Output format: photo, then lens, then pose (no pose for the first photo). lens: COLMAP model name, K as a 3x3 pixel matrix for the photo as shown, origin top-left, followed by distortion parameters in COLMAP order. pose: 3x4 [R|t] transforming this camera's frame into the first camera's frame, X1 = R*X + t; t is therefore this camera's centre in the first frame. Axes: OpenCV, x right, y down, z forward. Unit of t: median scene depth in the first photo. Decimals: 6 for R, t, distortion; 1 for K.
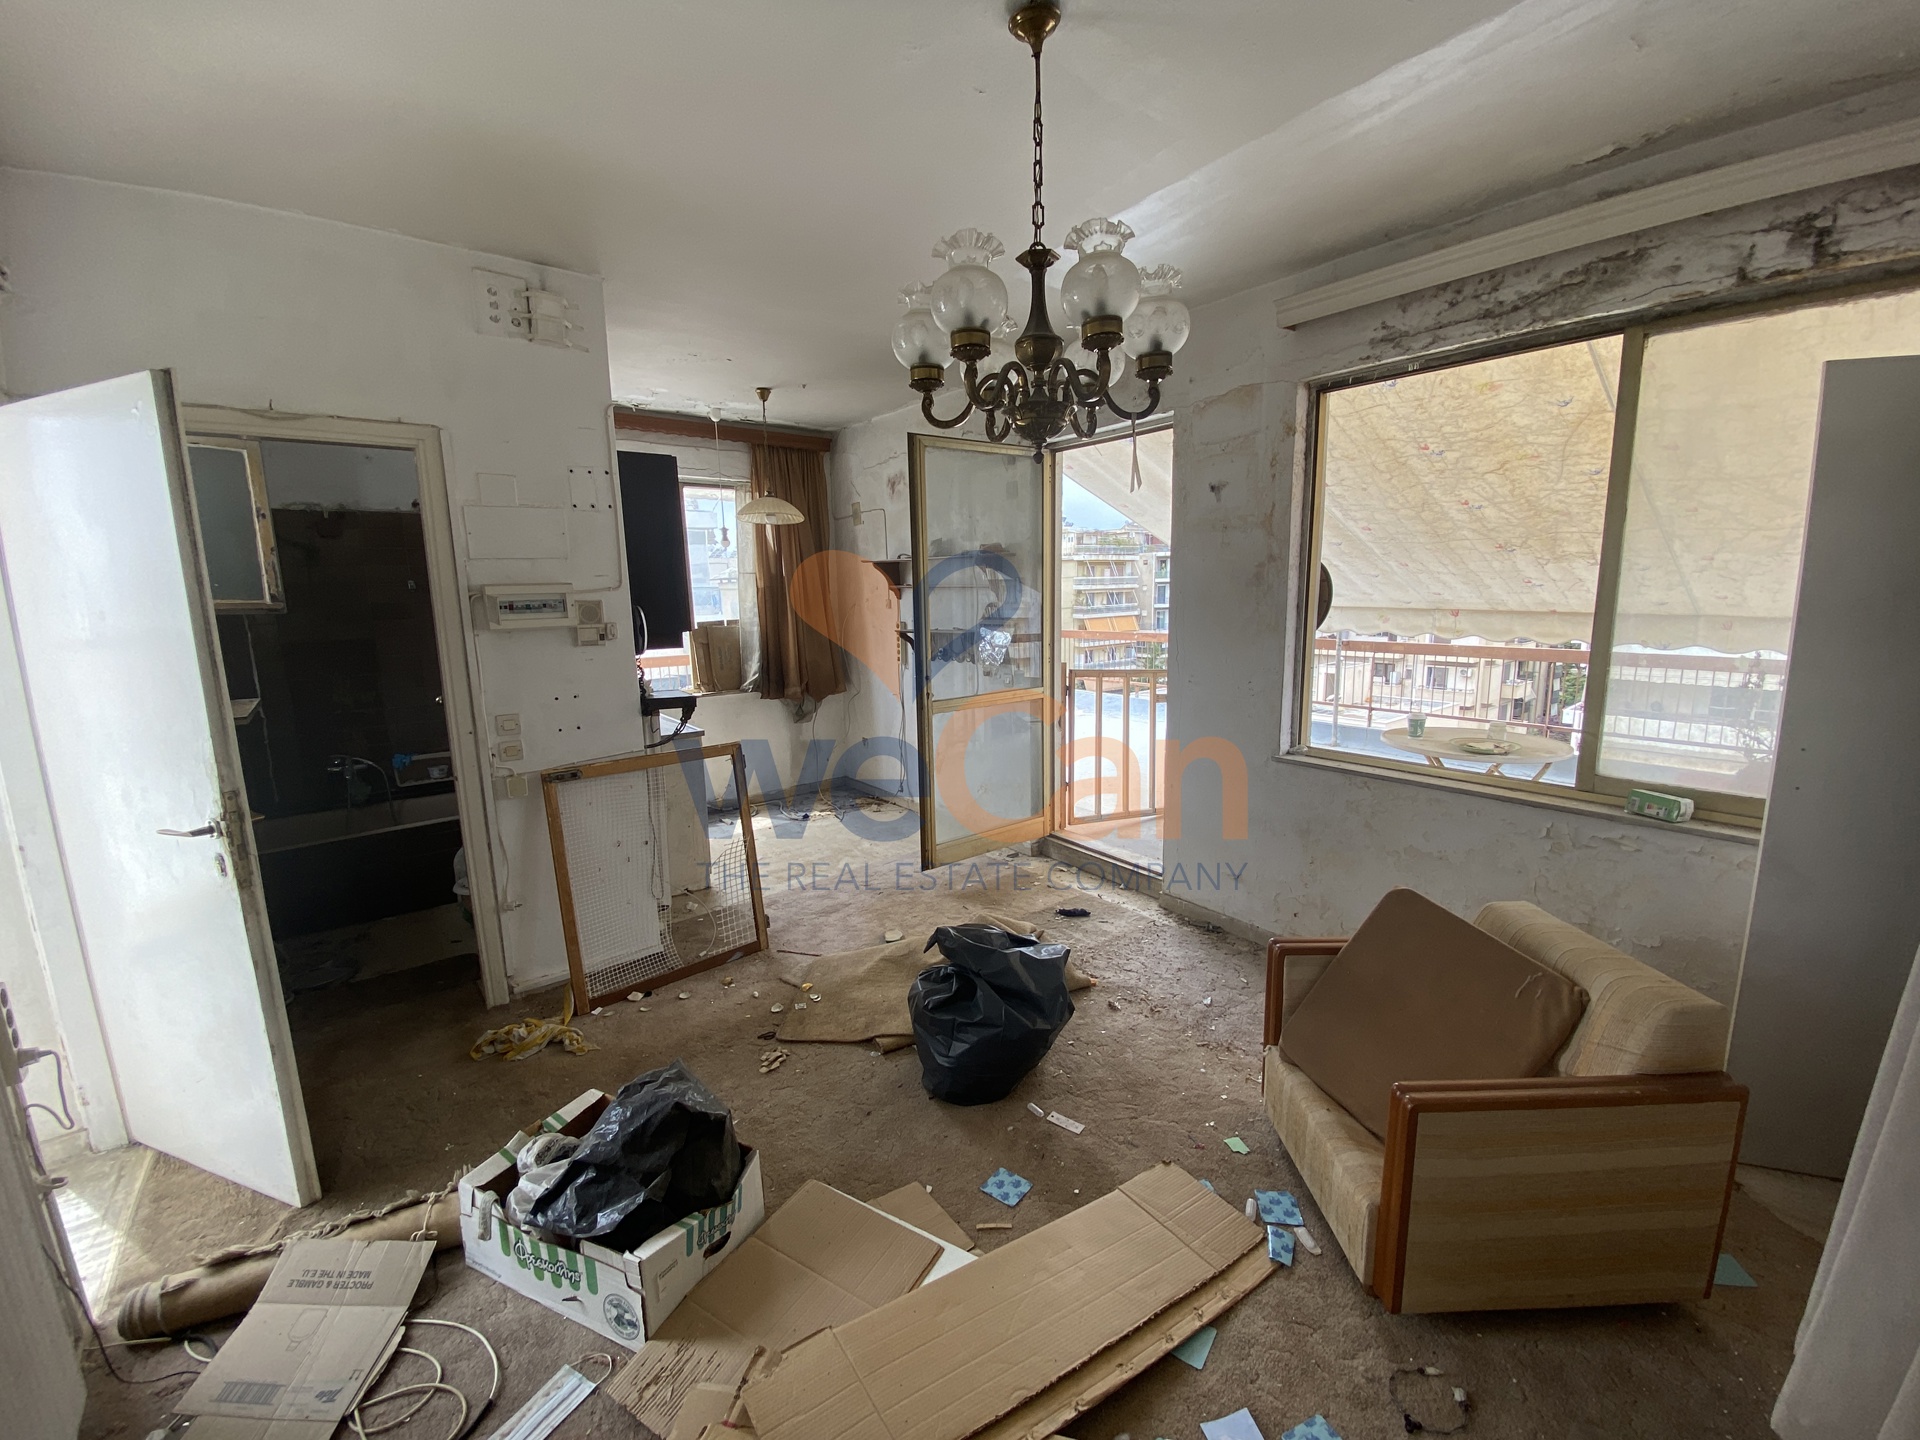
lens RADIAL K [[781.8, 0, 960.0], [0, 781.8, 720.0], [0, 0, 1]] dist [0.038164, -0.026479]
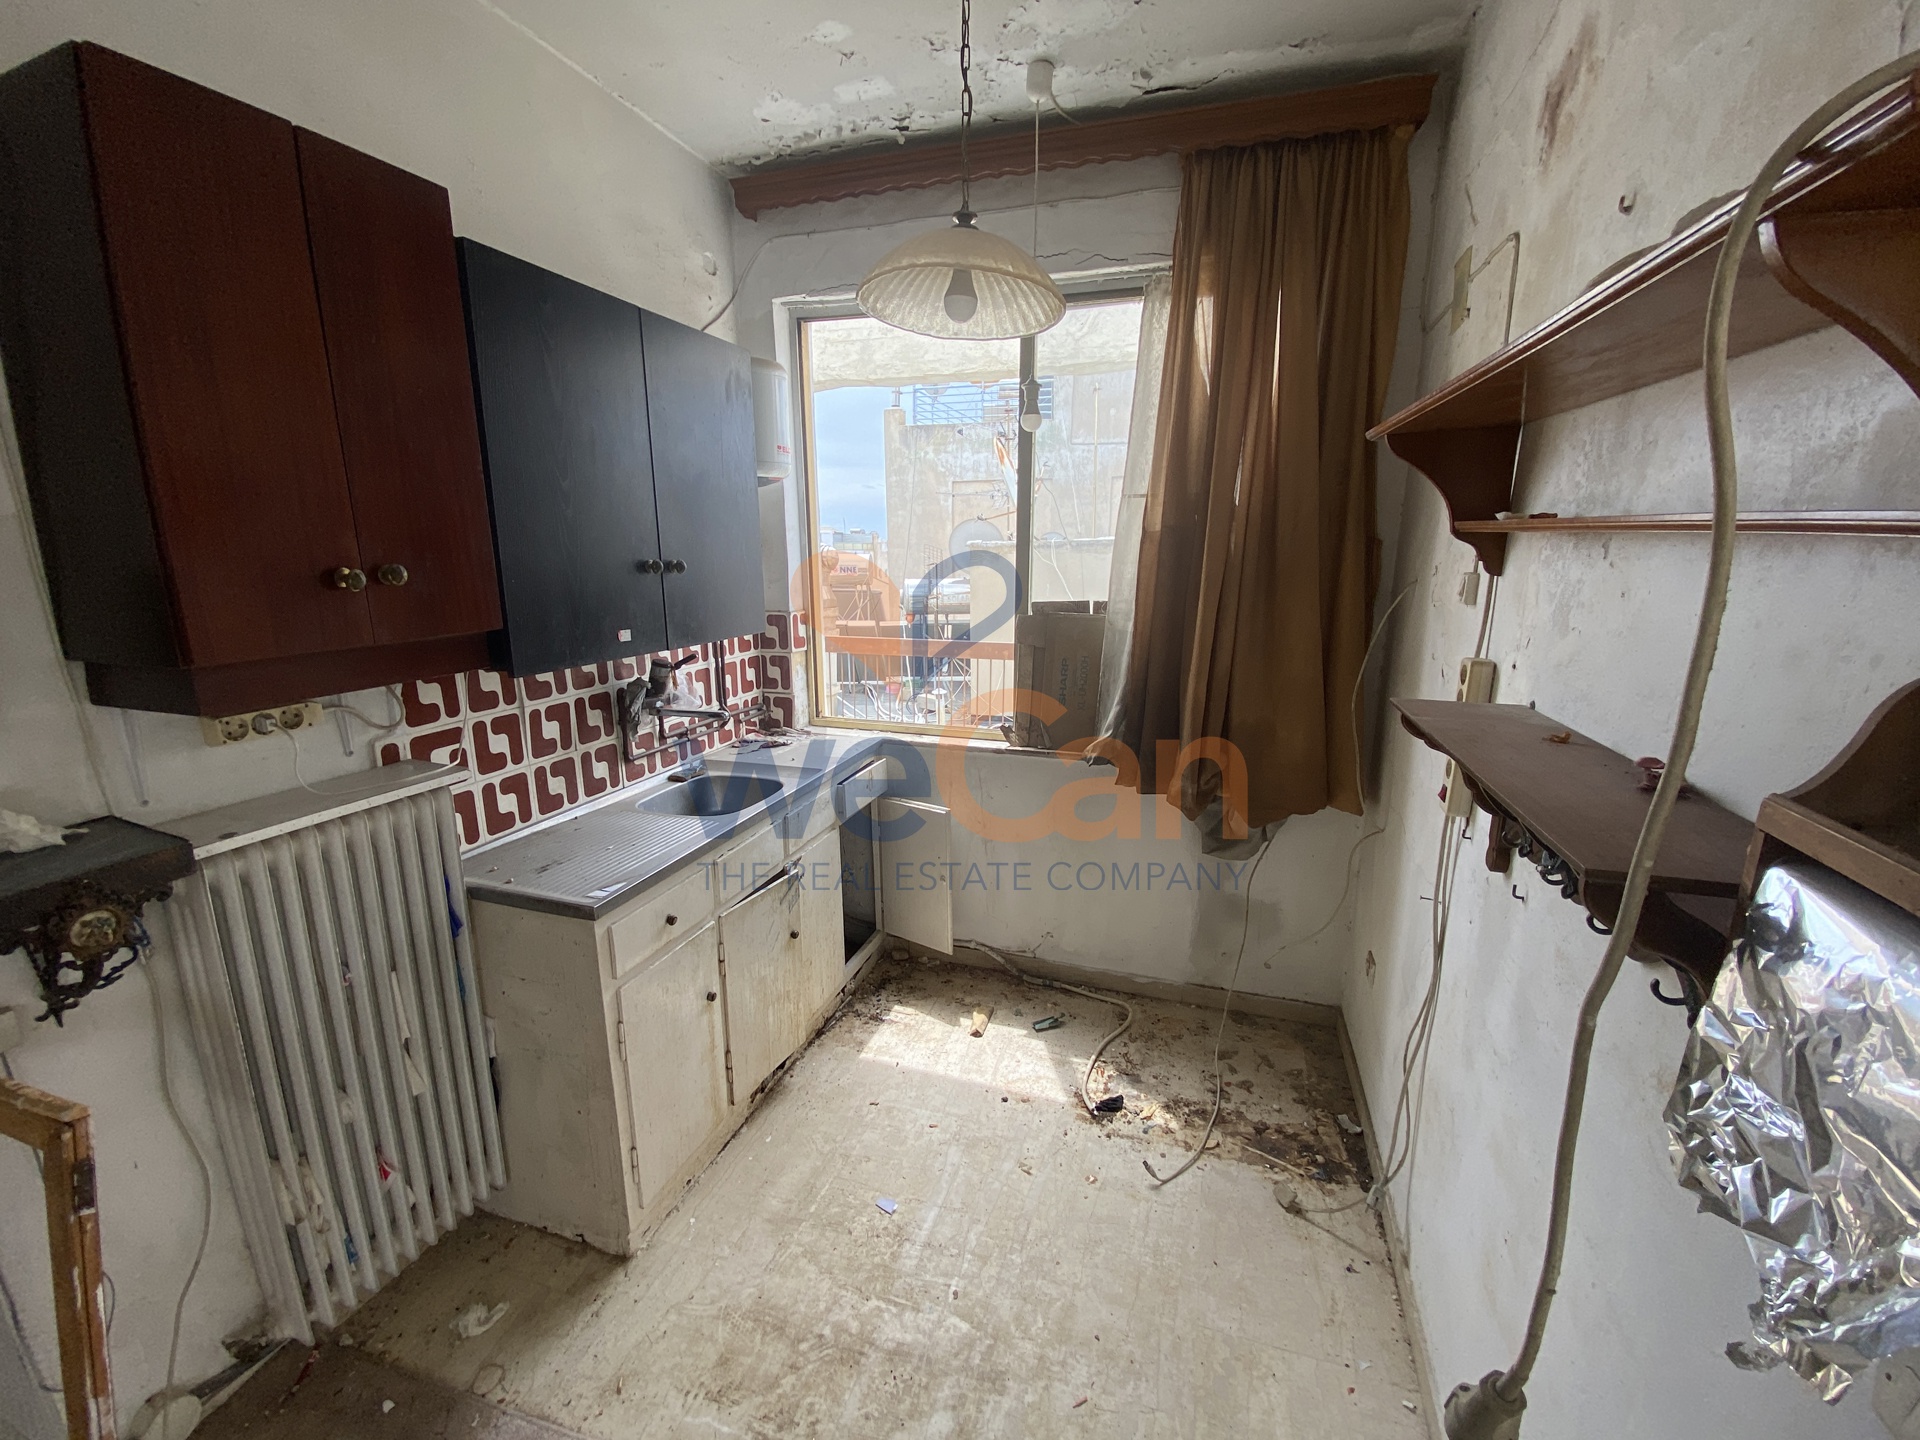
lens RADIAL K [[781.8, 0, 960.0], [0, 781.8, 720.0], [0, 0, 1]] dist [0.038164, -0.026479]
pose [[0.564750, 0.196294, -0.801577, 0.056583], [-0.146740, 0.979708, 0.136529, -0.144269], [0.812111, 0.040519, 0.582094, 0.875005]]
